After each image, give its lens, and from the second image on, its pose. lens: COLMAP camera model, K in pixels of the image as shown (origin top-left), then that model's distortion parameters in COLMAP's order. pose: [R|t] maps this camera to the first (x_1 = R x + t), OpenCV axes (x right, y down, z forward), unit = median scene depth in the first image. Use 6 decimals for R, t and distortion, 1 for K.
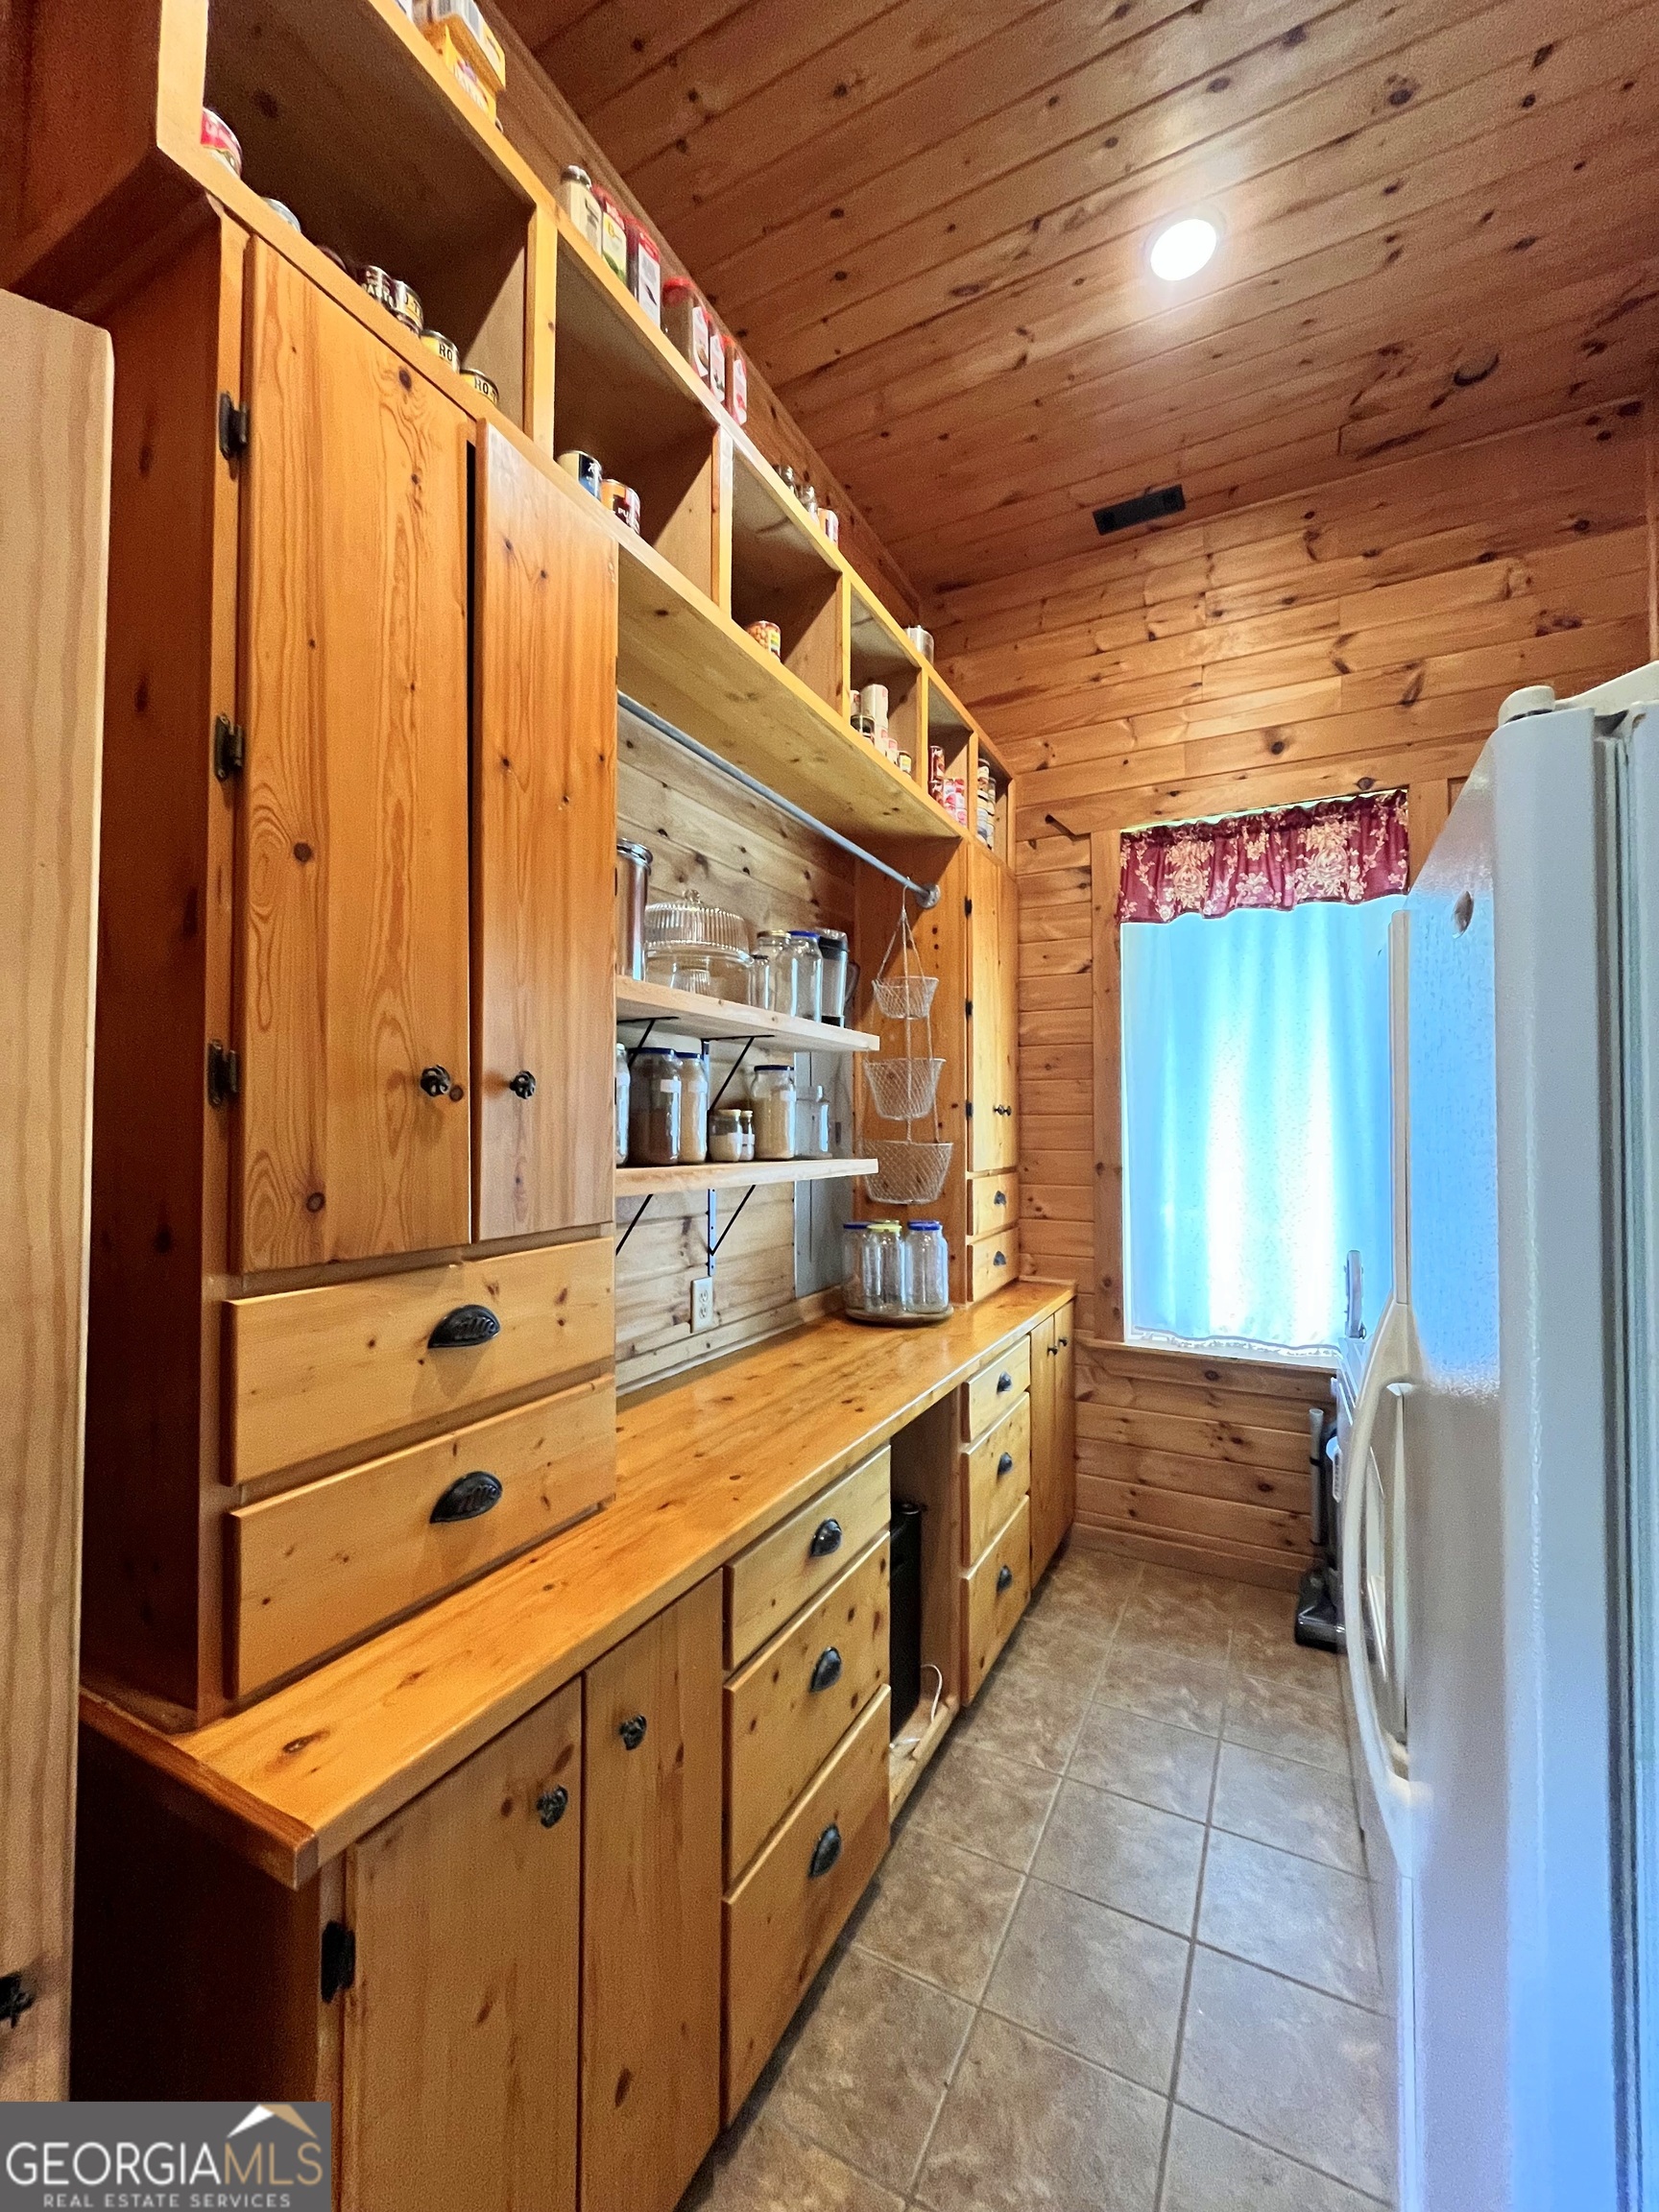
lens RADIAL K [[890.0, 0, 829.5], [0, 890.0, 1106.0], [0, 0, 1]] dist [-0.008447, 0.000058]
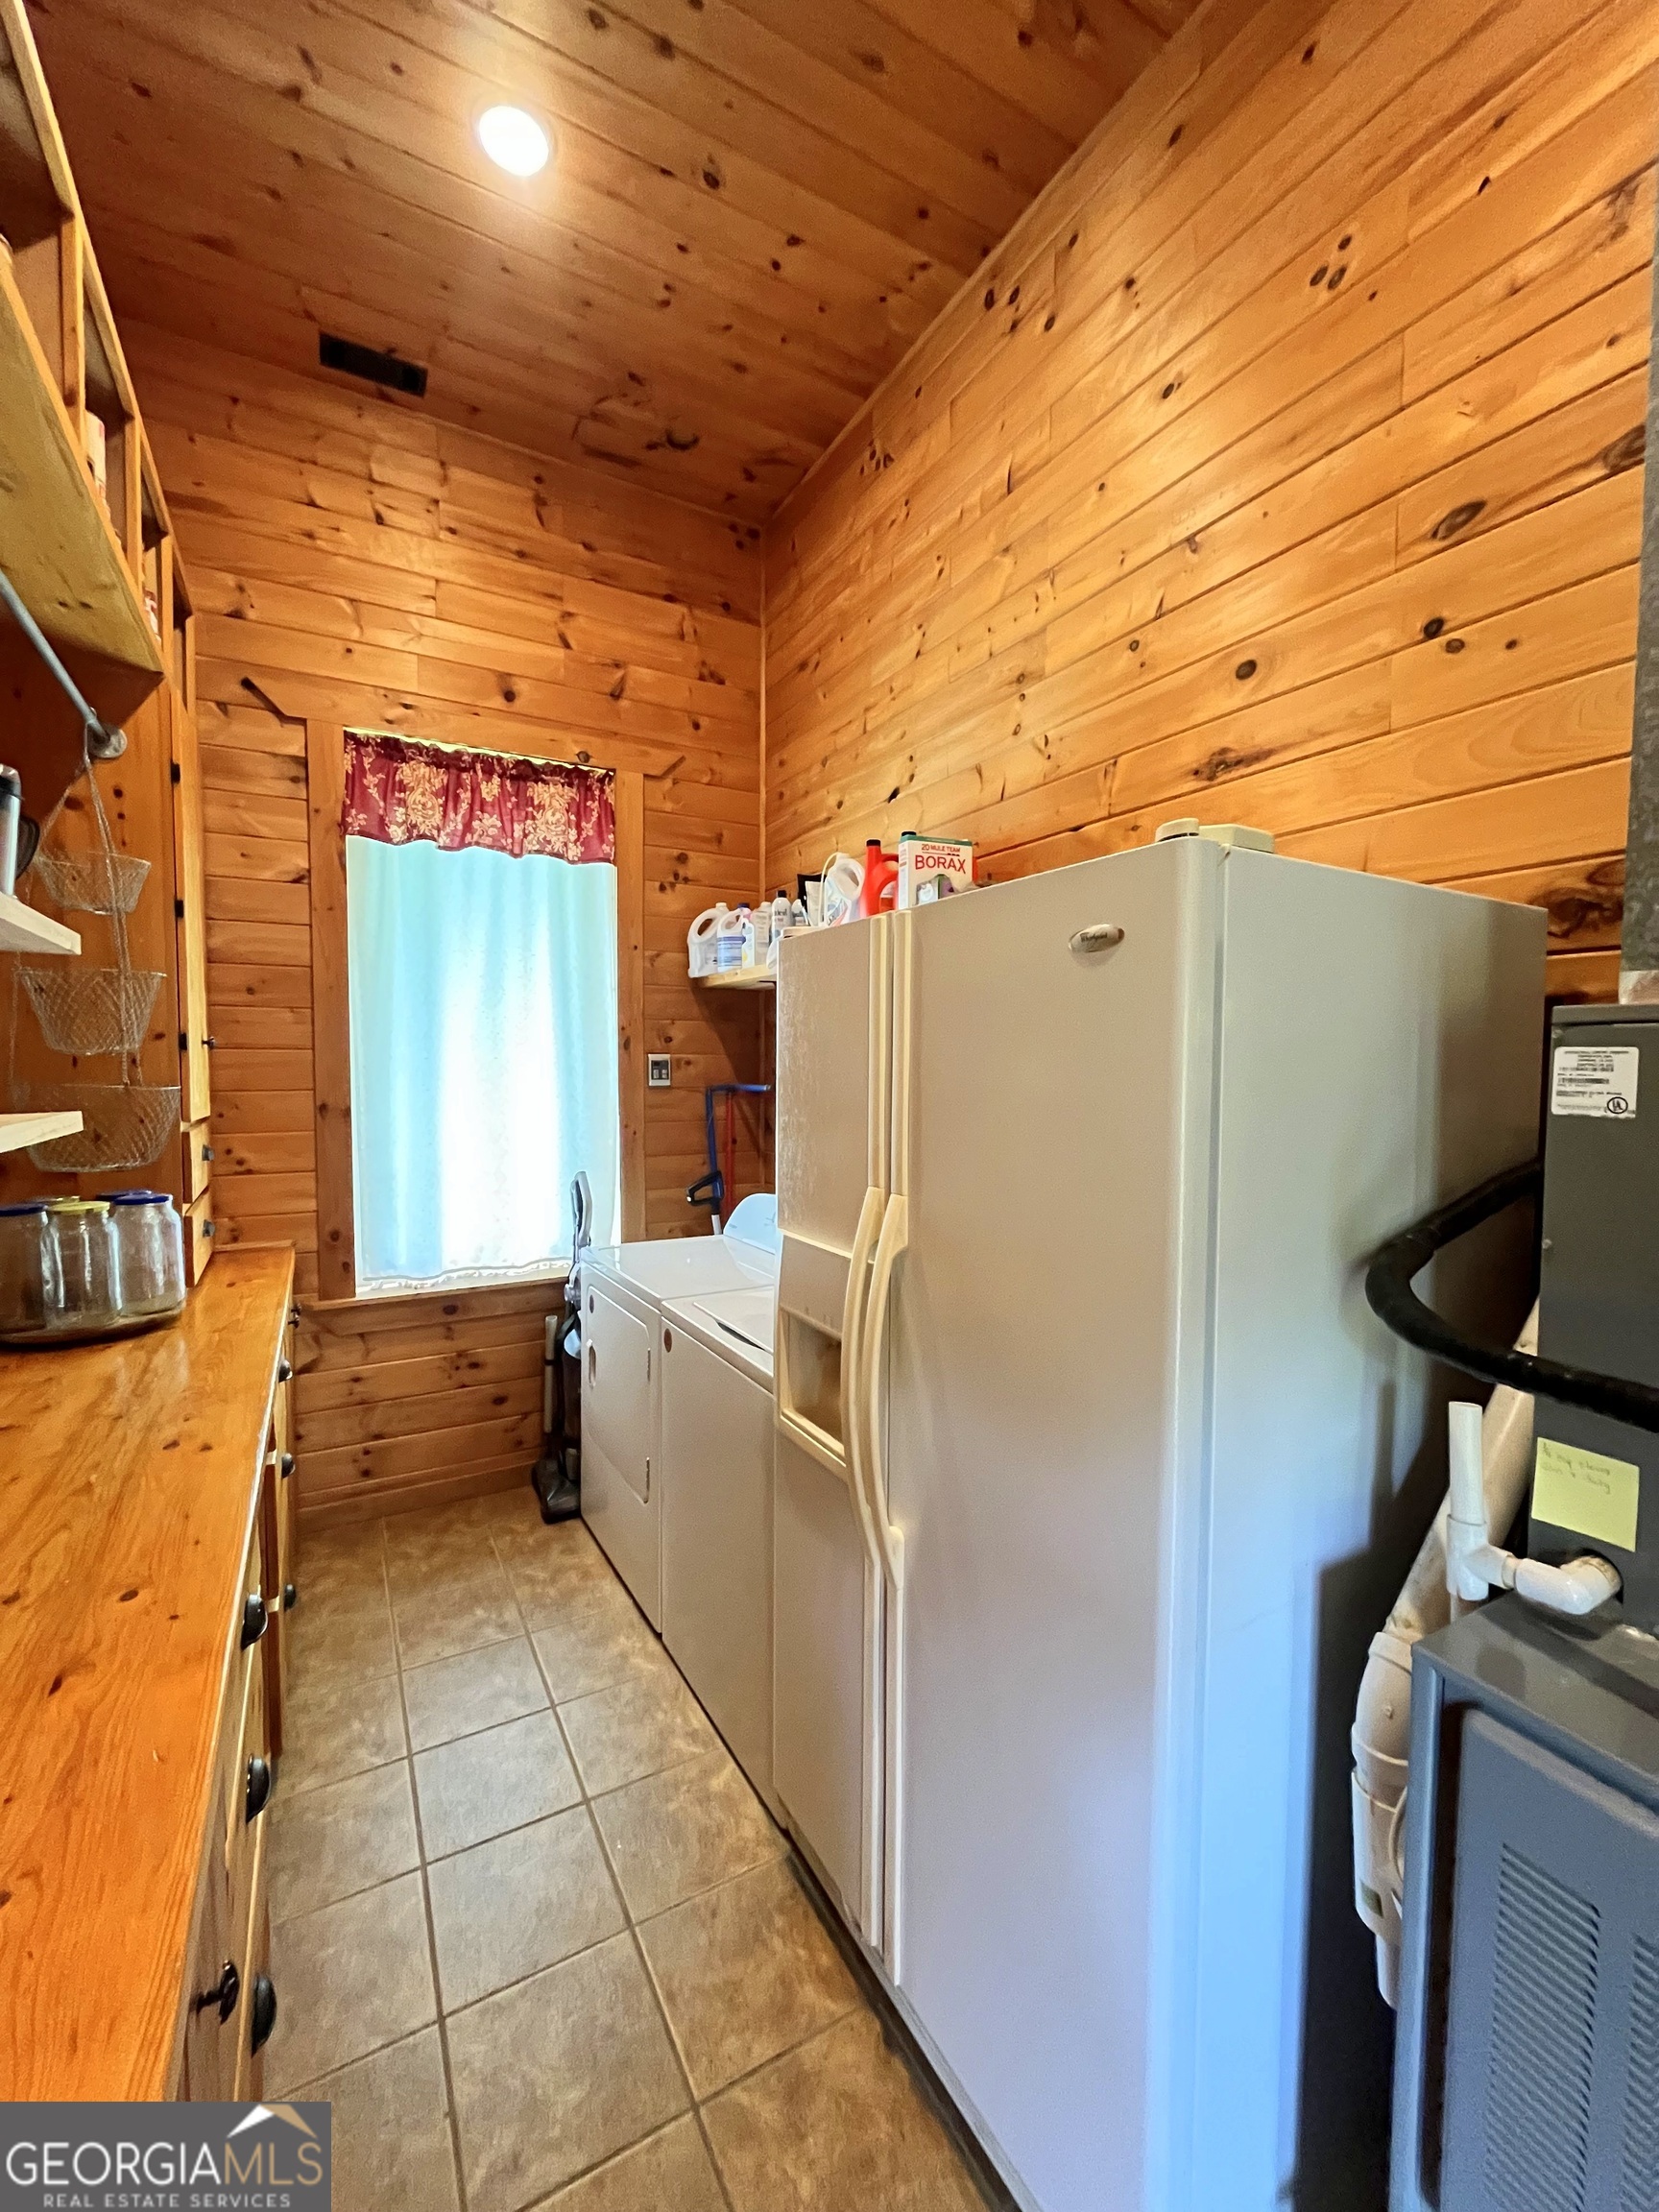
lens RADIAL K [[890.0, 0, 829.5], [0, 890.0, 1106.0], [0, 0, 1]] dist [-0.008447, 0.000058]
pose [[0.535327, -0.041071, 0.843646, -0.184293], [-0.023258, 0.997722, 0.063330, -0.002047], [-0.844325, -0.053524, 0.533152, 0.109344]]
